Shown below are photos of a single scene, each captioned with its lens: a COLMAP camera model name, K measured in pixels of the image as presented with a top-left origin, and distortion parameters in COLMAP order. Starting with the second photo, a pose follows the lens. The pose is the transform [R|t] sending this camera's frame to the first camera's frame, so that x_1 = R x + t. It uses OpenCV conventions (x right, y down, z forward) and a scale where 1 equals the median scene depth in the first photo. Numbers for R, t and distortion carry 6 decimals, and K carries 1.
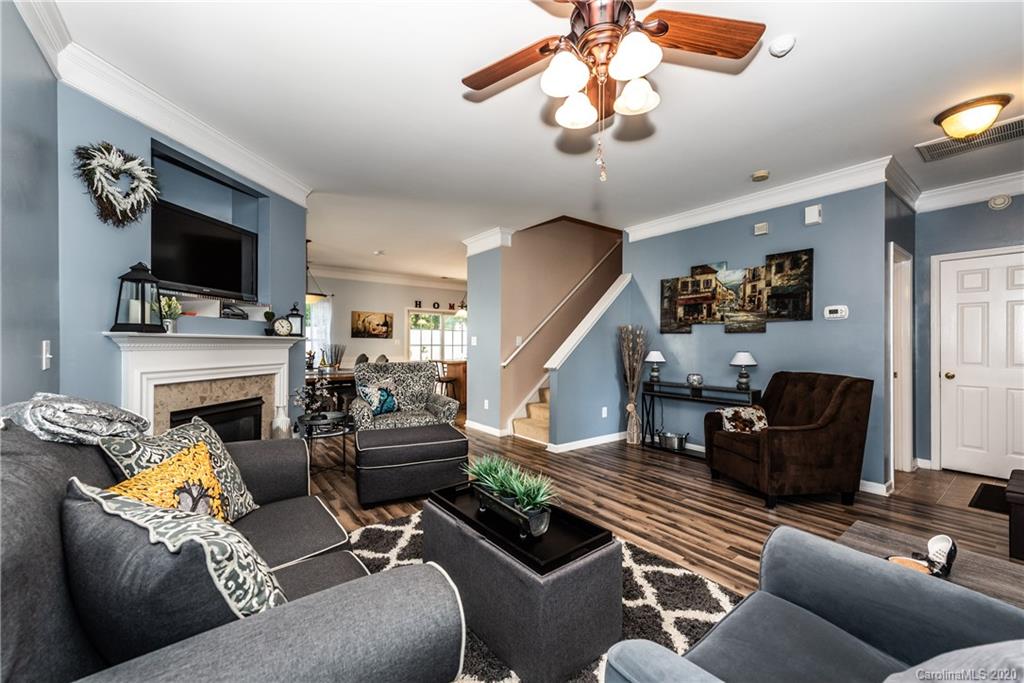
lens RADIAL K [[402.8, 0, 508.9], [0, 402.8, 342.7], [0, 0, 1]] dist [0.012234, -0.002077]
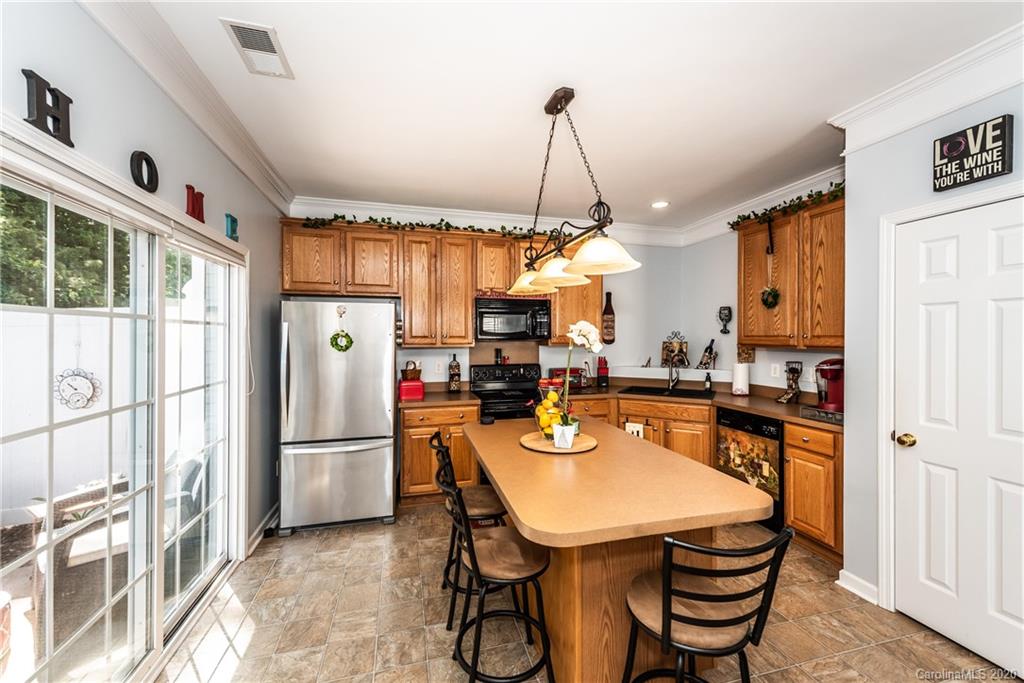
lens RADIAL K [[402.8, 0, 507.2], [0, 402.8, 341.4], [0, 0, 1]] dist [0.012234, -0.002077]
pose [[0.380166, -0.018174, 0.924740, -0.665691], [0.002121, 0.999821, 0.018778, -0.057656], [-0.924916, -0.005177, 0.380137, 1.874629]]
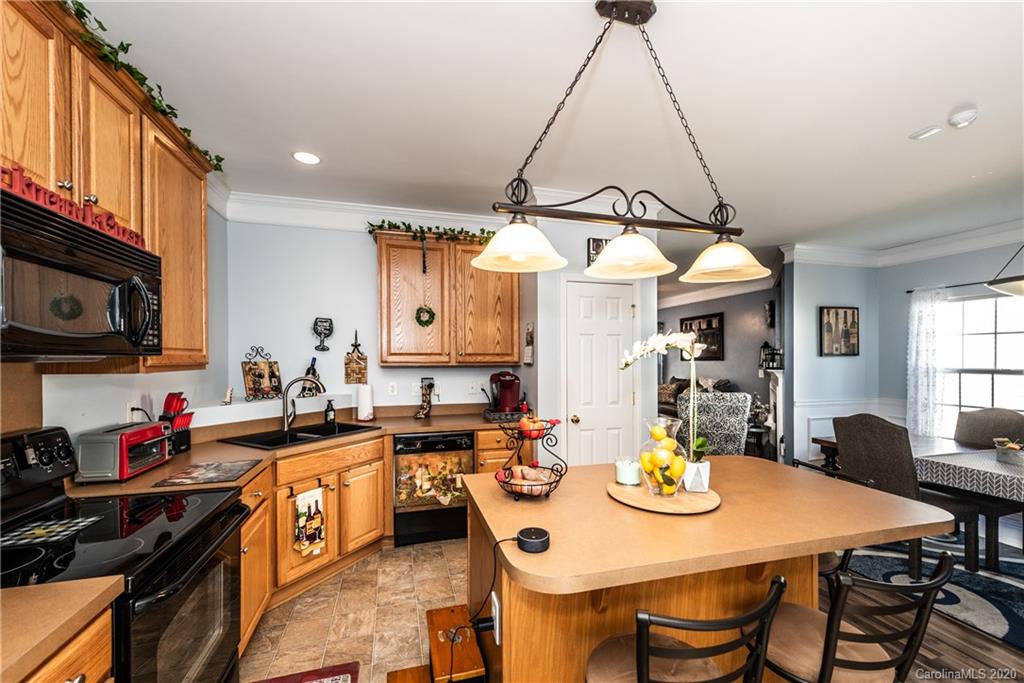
lens RADIAL K [[402.8, 0, 515.6], [0, 402.8, 359.0], [0, 0, 1]] dist [0.012234, -0.002077]
pose [[-0.936522, -0.006530, 0.350549, -0.171552], [-0.005951, 0.999979, 0.002728, -0.044481], [-0.350559, 0.000469, -0.936540, 2.403017]]
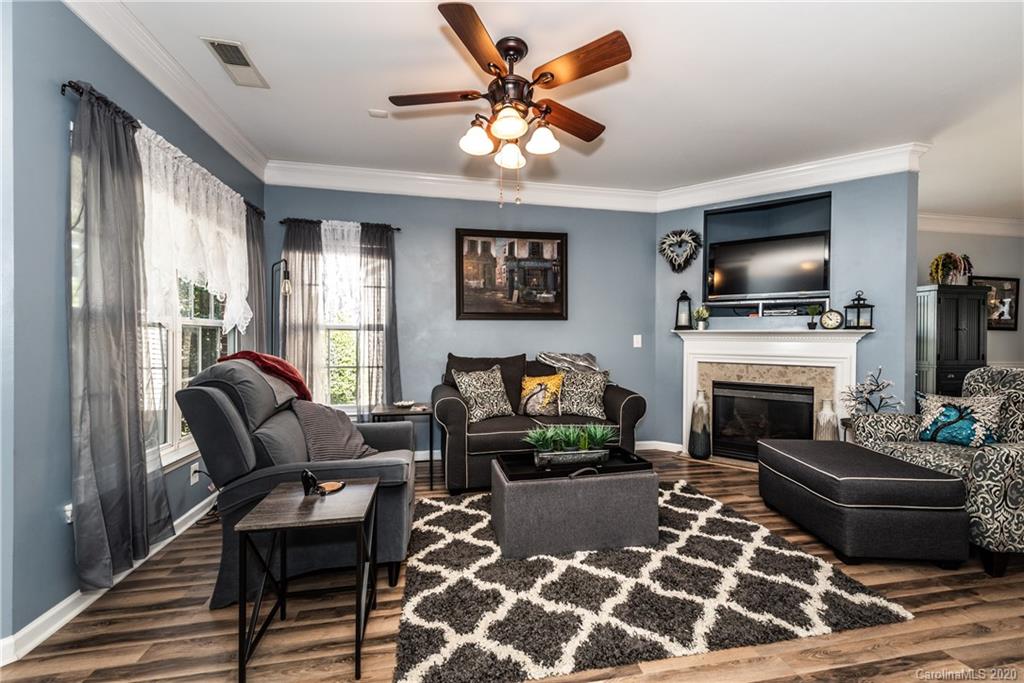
lens RADIAL K [[402.8, 0, 509.6], [0, 402.8, 342.9], [0, 0, 1]] dist [0.012234, -0.002077]
pose [[-0.445191, 0.003811, -0.895428, 0.584668], [-0.007730, 0.999937, 0.008099, 0.013180], [0.895402, 0.010527, -0.445133, 0.653086]]
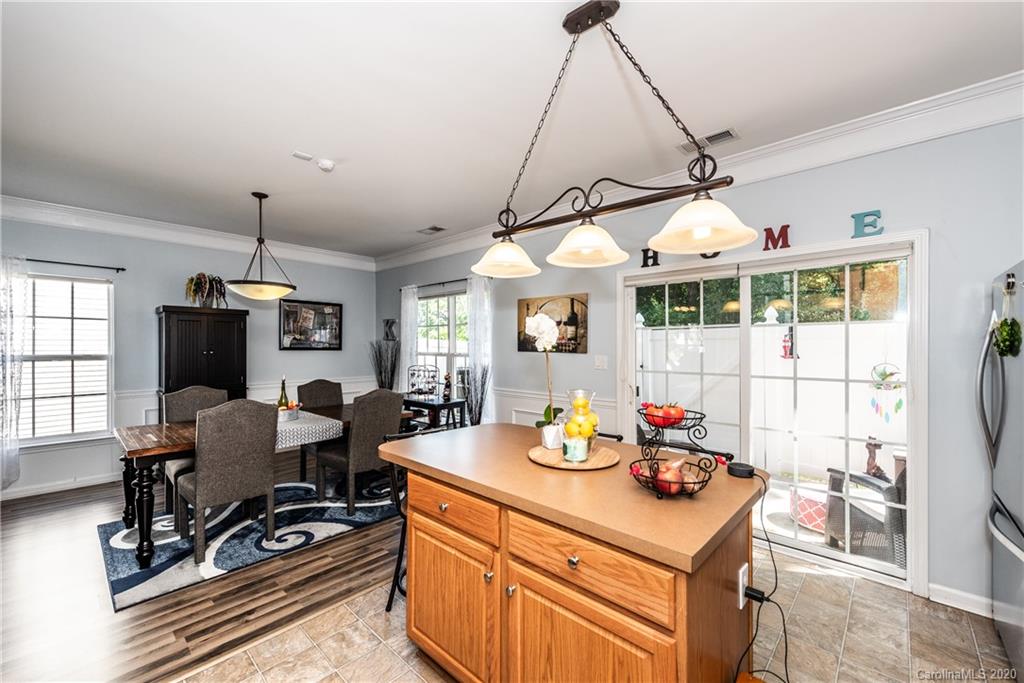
lens RADIAL K [[402.8, 0, 503.9], [0, 402.8, 345.6], [0, 0, 1]] dist [0.012234, -0.002077]
pose [[0.177033, -0.004247, -0.984196, 0.242255], [0.005263, 0.999980, -0.003369, -0.037542], [0.984191, -0.004583, 0.177052, 1.850127]]
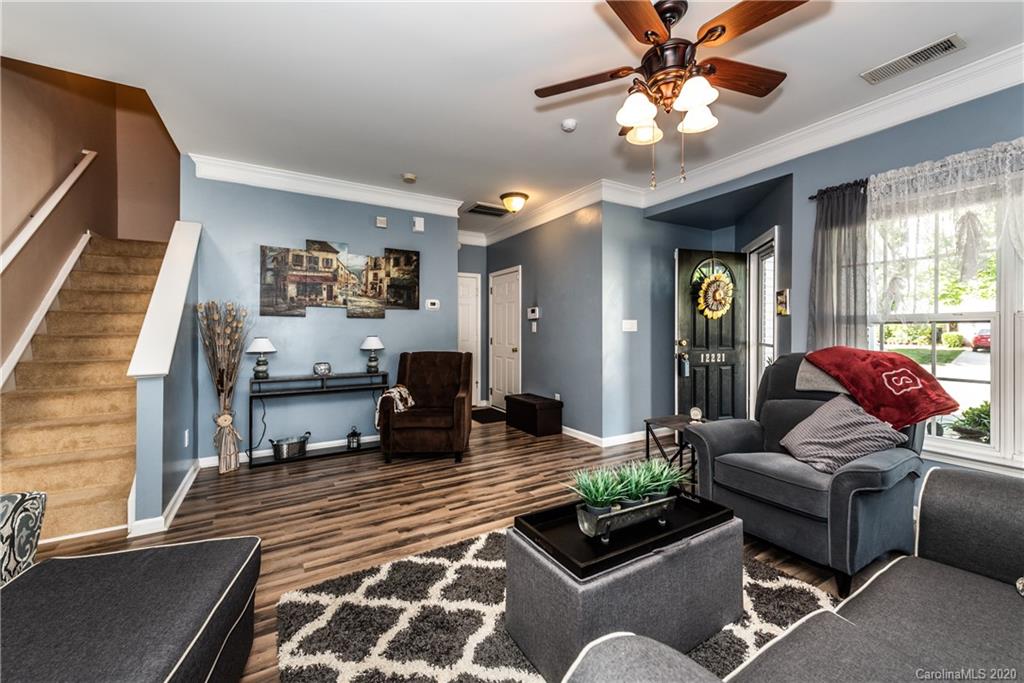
lens RADIAL K [[402.8, 0, 510.5], [0, 402.8, 336.3], [0, 0, 1]] dist [0.012234, -0.002077]
pose [[0.114173, -0.017760, 0.993302, -0.416485], [-0.000601, 0.999839, 0.017946, 0.003582], [-0.993461, -0.002646, 0.114144, 0.539984]]
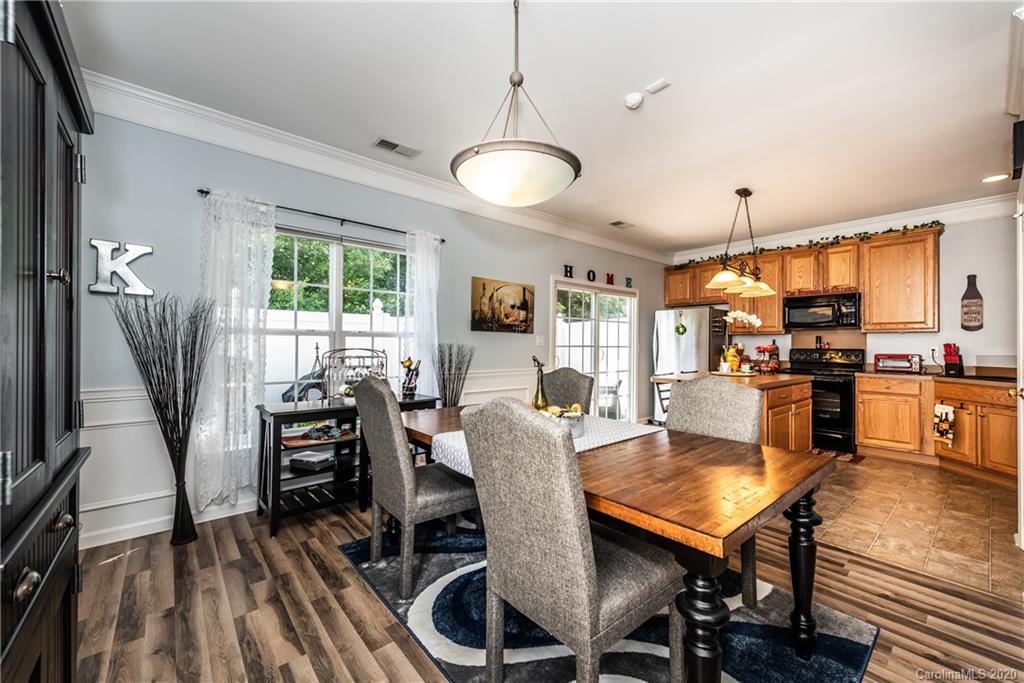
lens RADIAL K [[402.8, 0, 509.9], [0, 402.8, 340.4], [0, 0, 1]] dist [0.012234, -0.002077]
pose [[0.998354, 0.001771, 0.057322, -0.771047], [-0.001175, 0.999945, -0.010426, 0.009910], [-0.057337, 0.010342, 0.998301, 1.047935]]
